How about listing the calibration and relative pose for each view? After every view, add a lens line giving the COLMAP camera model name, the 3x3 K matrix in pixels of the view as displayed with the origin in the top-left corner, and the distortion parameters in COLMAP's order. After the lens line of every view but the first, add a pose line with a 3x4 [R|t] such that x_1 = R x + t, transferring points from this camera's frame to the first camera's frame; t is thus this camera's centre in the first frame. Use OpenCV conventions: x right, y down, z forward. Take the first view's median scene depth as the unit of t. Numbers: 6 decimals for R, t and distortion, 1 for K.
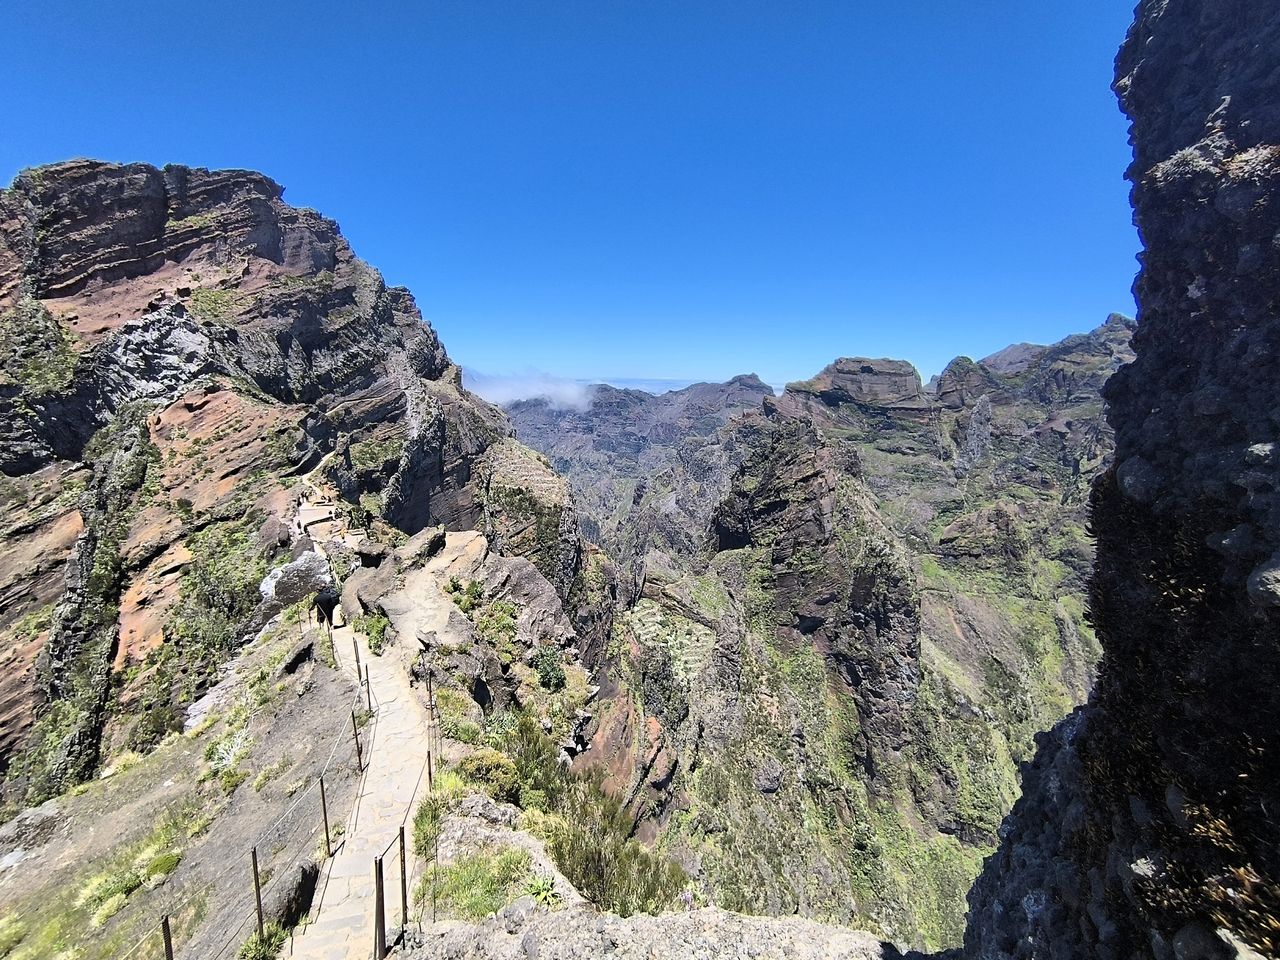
lens RADIAL K [[583.4, 0, 647.8], [0, 583.4, 475.8], [0, 0, 1]] dist [-0.008585, 0.000219]
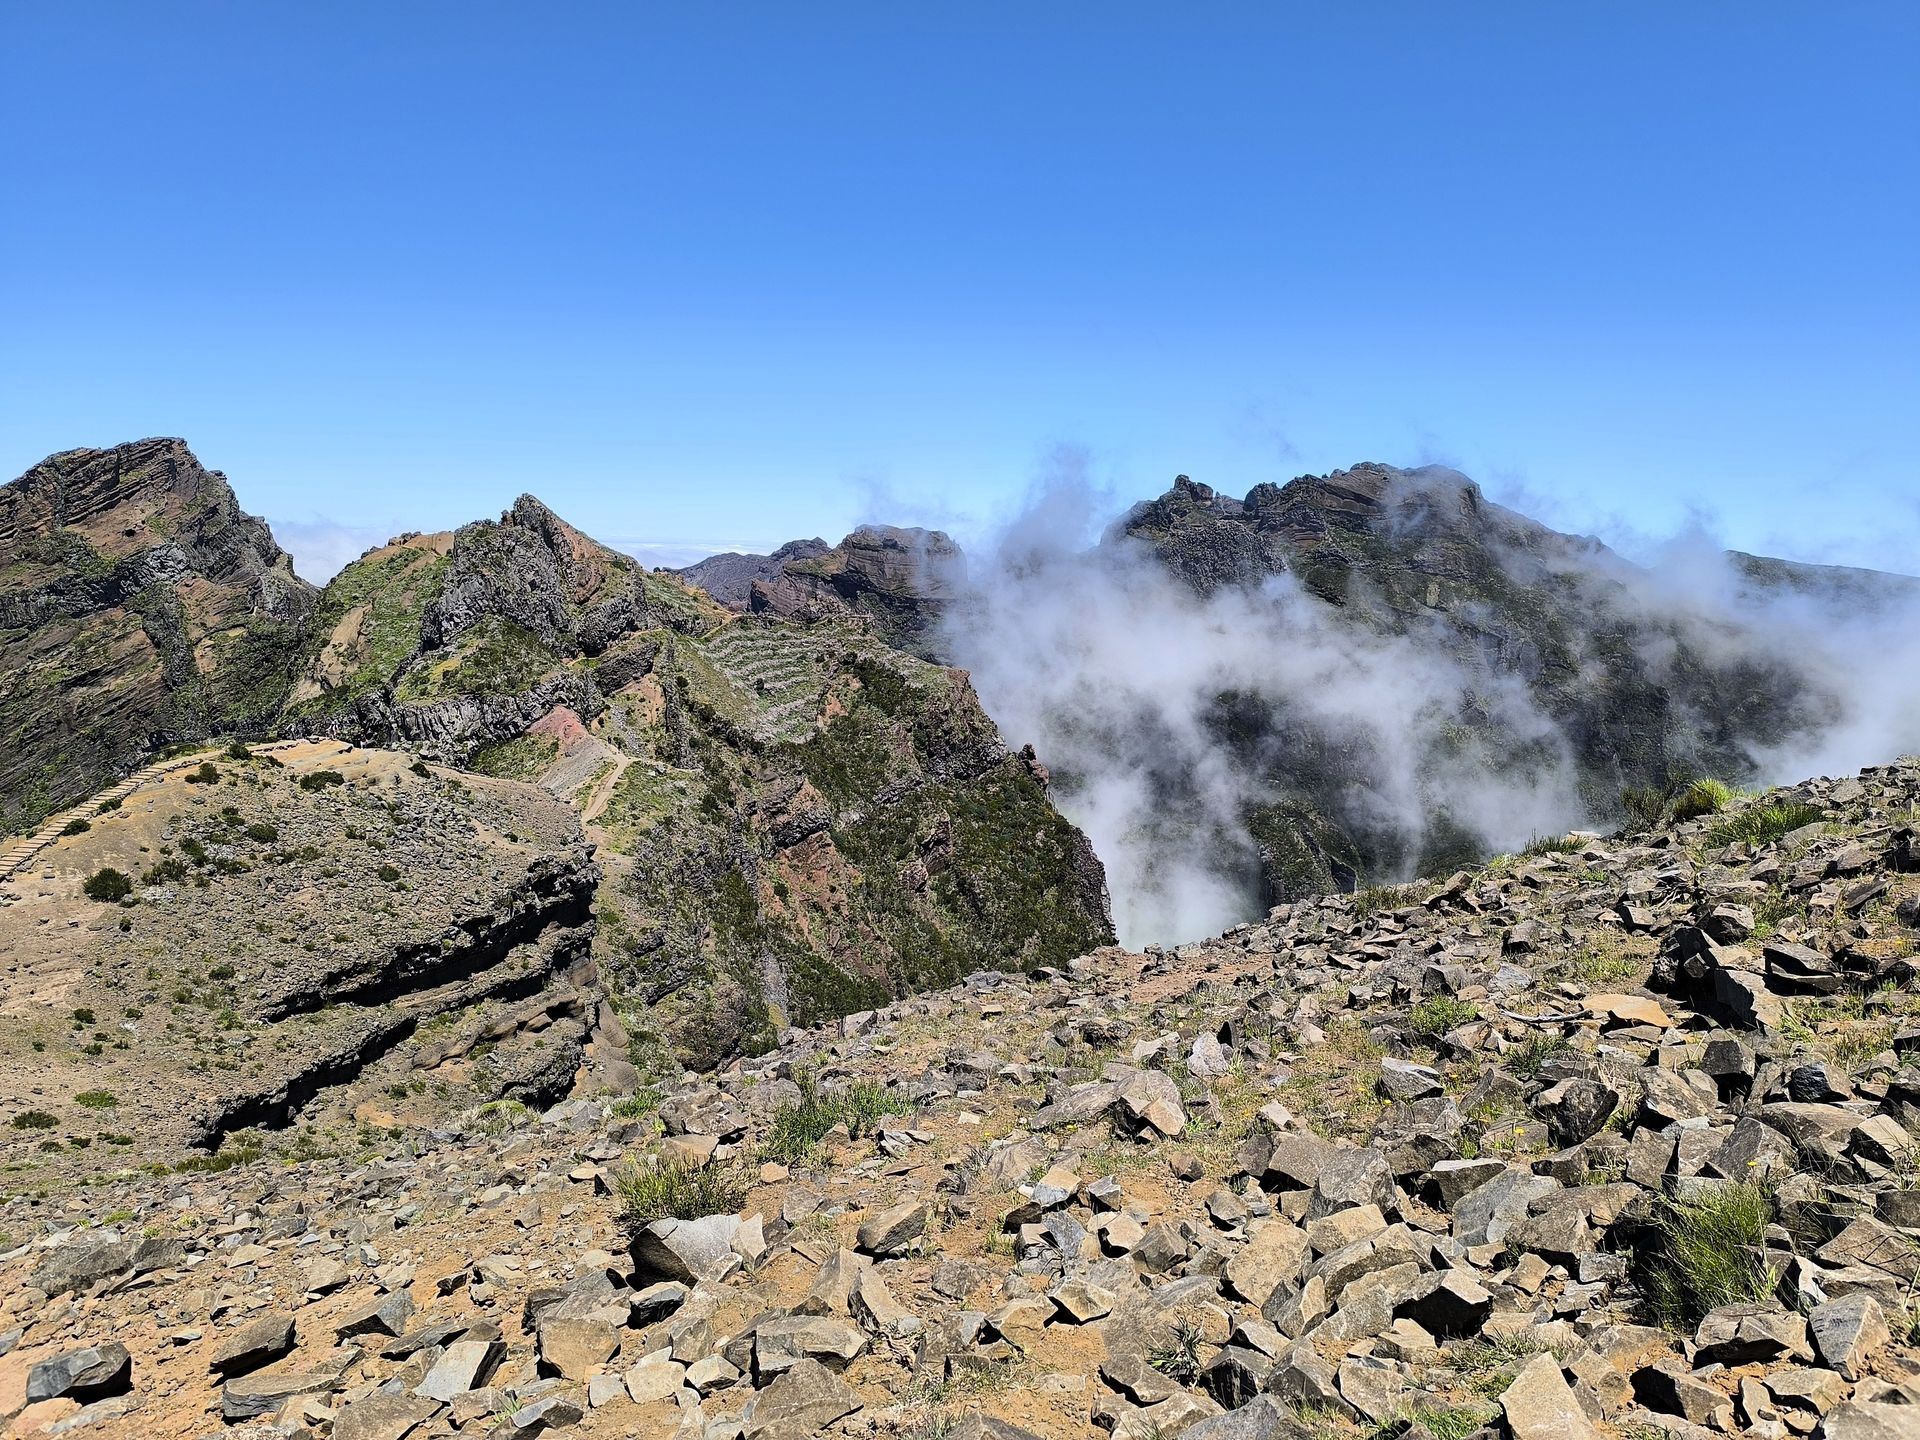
lens RADIAL K [[1300.6, 0, 972.4], [0, 1300.6, 718.5], [0, 0, 1]] dist [0.051768, -0.051904]
pose [[0.972420, -0.019641, 0.232410, 0.418350], [0.026539, 0.999294, -0.026592, 0.266878], [-0.231724, 0.032026, 0.972254, -2.019270]]
